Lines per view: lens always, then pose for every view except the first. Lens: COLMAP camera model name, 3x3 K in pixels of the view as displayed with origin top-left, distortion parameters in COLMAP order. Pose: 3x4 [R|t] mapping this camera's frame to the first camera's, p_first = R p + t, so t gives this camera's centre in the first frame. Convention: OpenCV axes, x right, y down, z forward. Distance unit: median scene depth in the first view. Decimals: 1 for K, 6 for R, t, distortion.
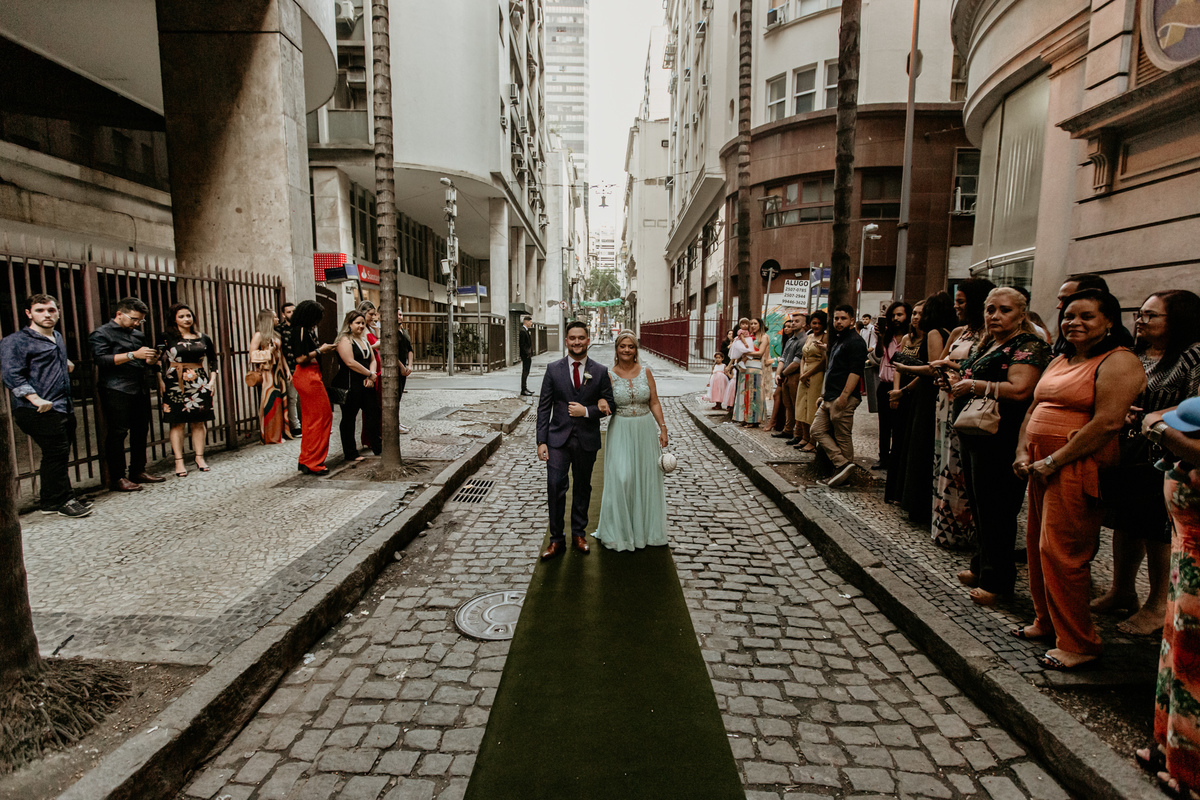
lens RADIAL K [[566.1, 0, 598.0], [0, 566.1, 398.6], [0, 0, 1]] dist [0.004208, -0.001506]
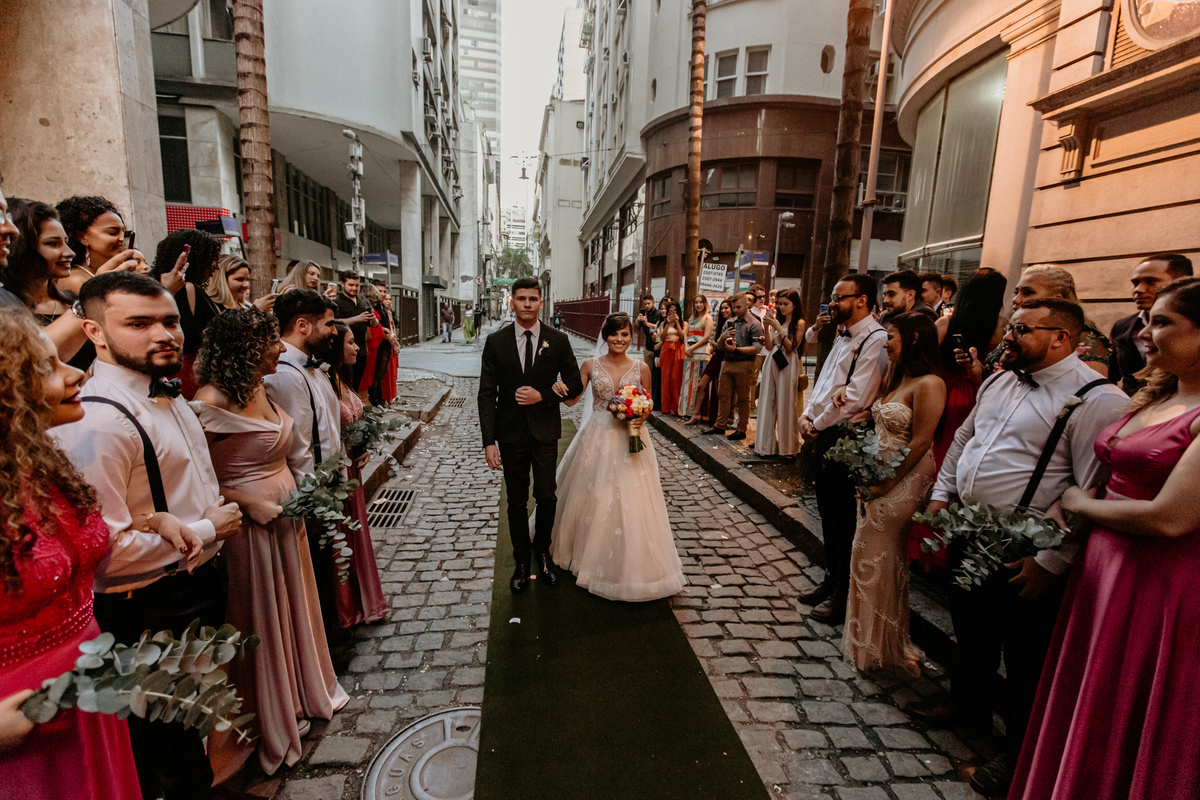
lens RADIAL K [[532.8, 0, 598.5], [0, 532.8, 397.4], [0, 0, 1]] dist [0.004587, -0.002426]
pose [[0.985833, 0.004081, 0.167682, -0.017054], [-0.011377, 0.999029, 0.042573, -0.006246], [-0.167345, -0.043877, 0.984922, 0.070497]]
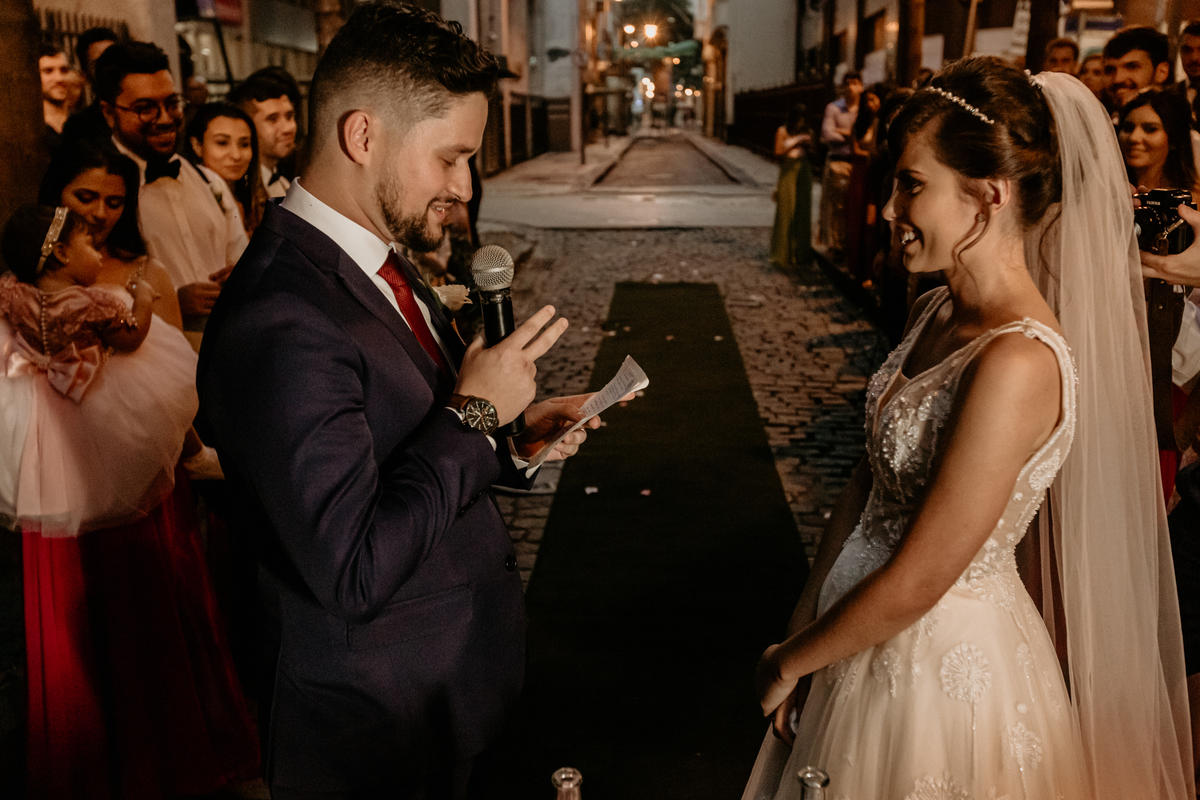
lens RADIAL K [[1155.3, 0, 595.1], [0, 1155.3, 391.6], [0, 0, 1]] dist [0.004347, 0.000000]
pose [[0.998924, -0.001920, -0.046328, -0.002727], [0.007427, 0.992867, 0.118992, 0.012393], [0.045769, -0.119208, 0.991814, -0.090326]]
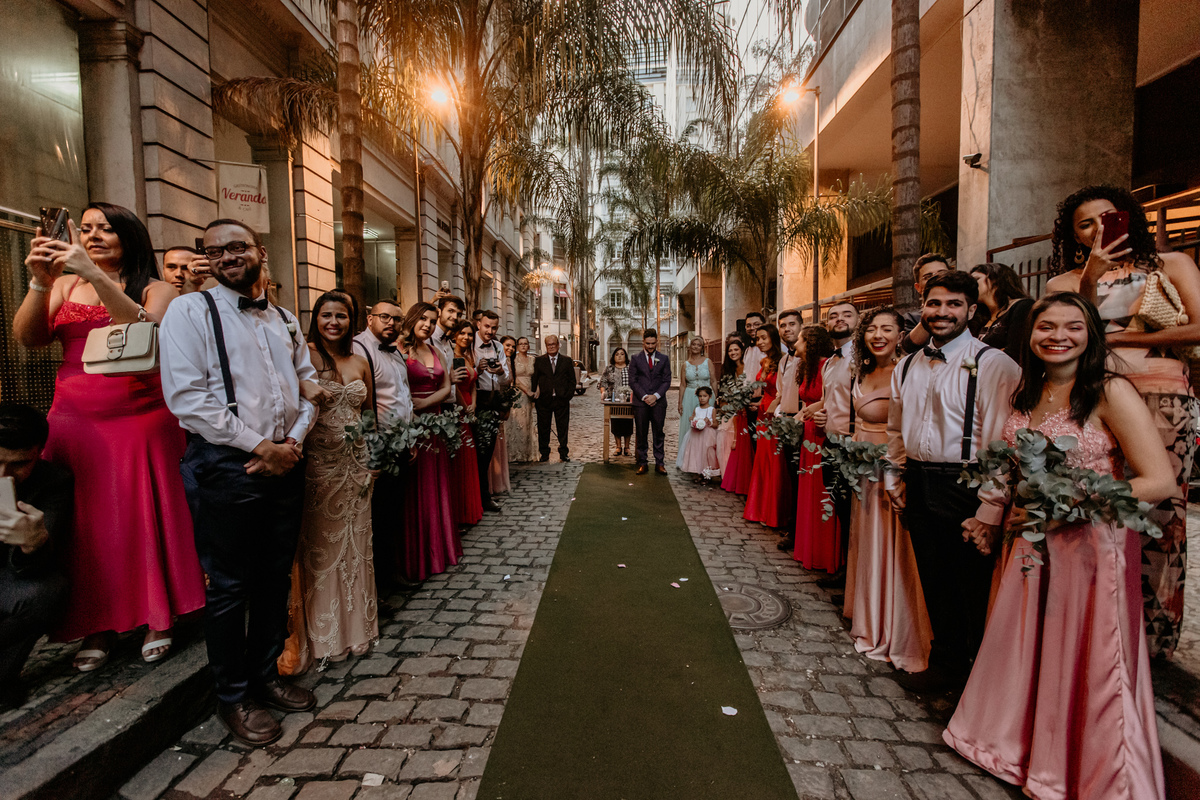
lens RADIAL K [[532.8, 0, 596.3], [0, 532.8, 399.8], [0, 0, 1]] dist [0.004587, -0.002426]
pose [[-0.999613, -0.002881, 0.027684, 0.006898], [0.002174, 0.983511, 0.180833, -0.018044], [-0.027749, 0.180824, -0.983124, 0.290703]]
